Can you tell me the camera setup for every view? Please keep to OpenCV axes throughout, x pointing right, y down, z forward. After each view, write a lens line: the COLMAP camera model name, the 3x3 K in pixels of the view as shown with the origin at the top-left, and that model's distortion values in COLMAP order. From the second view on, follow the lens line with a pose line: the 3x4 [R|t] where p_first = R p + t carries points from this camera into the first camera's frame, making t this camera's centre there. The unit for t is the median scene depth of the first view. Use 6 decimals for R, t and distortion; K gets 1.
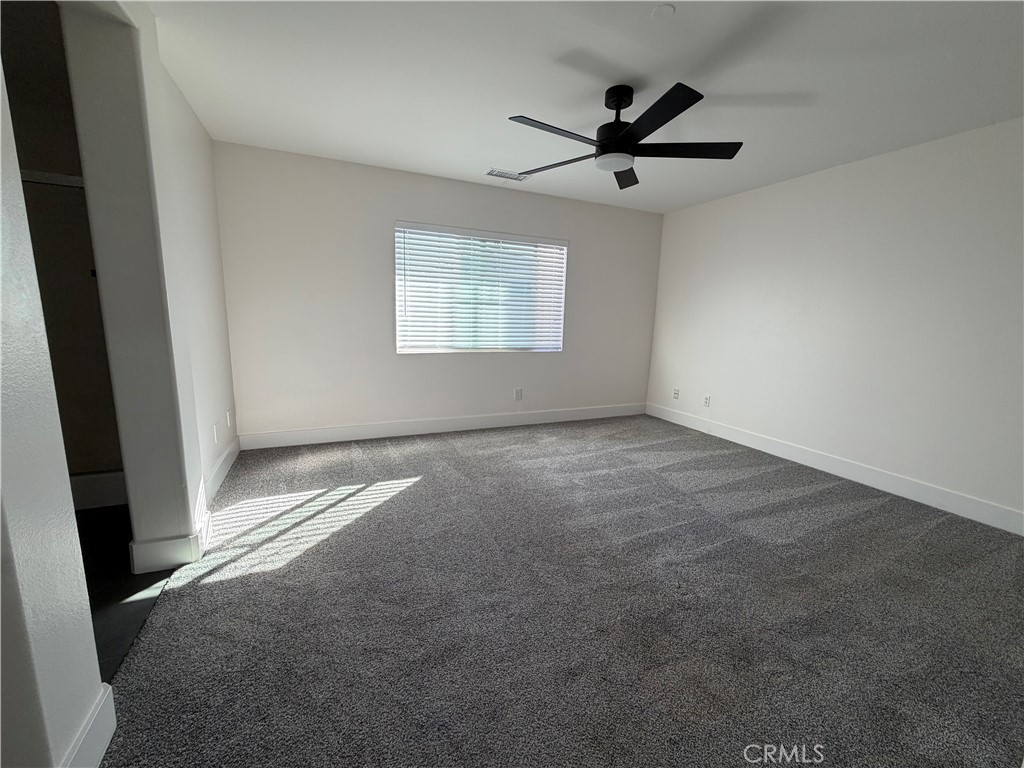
lens RADIAL K [[409.9, 0, 509.9], [0, 409.9, 384.0], [0, 0, 1]] dist [0.001113, -0.000254]
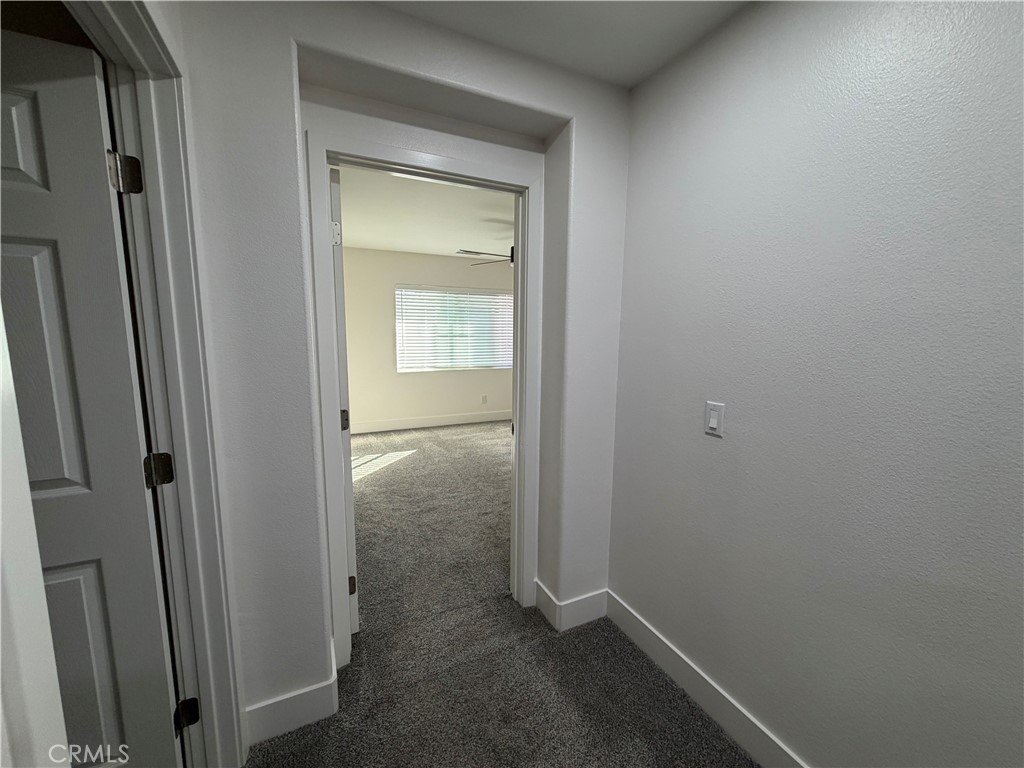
lens RADIAL K [[409.9, 0, 509.9], [0, 409.9, 384.0], [0, 0, 1]] dist [0.001113, -0.000254]
pose [[0.999440, -0.024081, 0.023218, 0.105328], [0.024853, 0.999128, -0.033555, 0.030136], [-0.022390, 0.034113, 0.999167, -0.547823]]
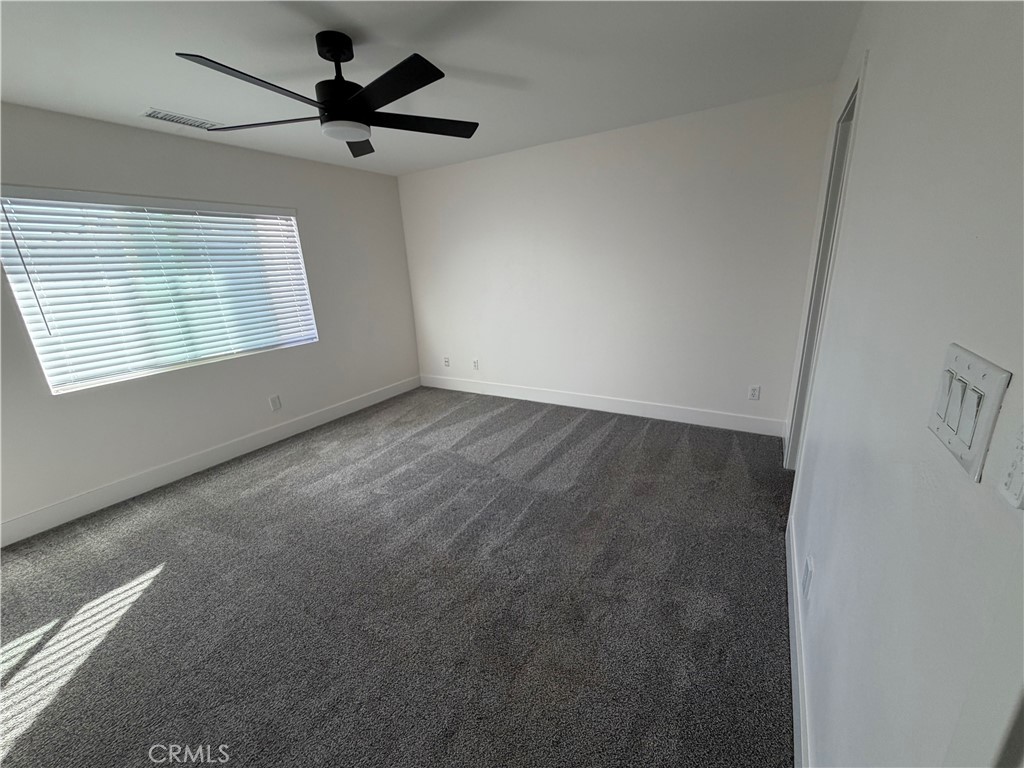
lens RADIAL K [[409.9, 0, 509.9], [0, 409.9, 384.0], [0, 0, 1]] dist [0.001113, -0.000254]
pose [[0.823170, -0.228865, 0.519627, -0.015140], [0.171128, 0.972613, 0.157284, -0.082317], [-0.541393, -0.040549, 0.839791, 0.073457]]
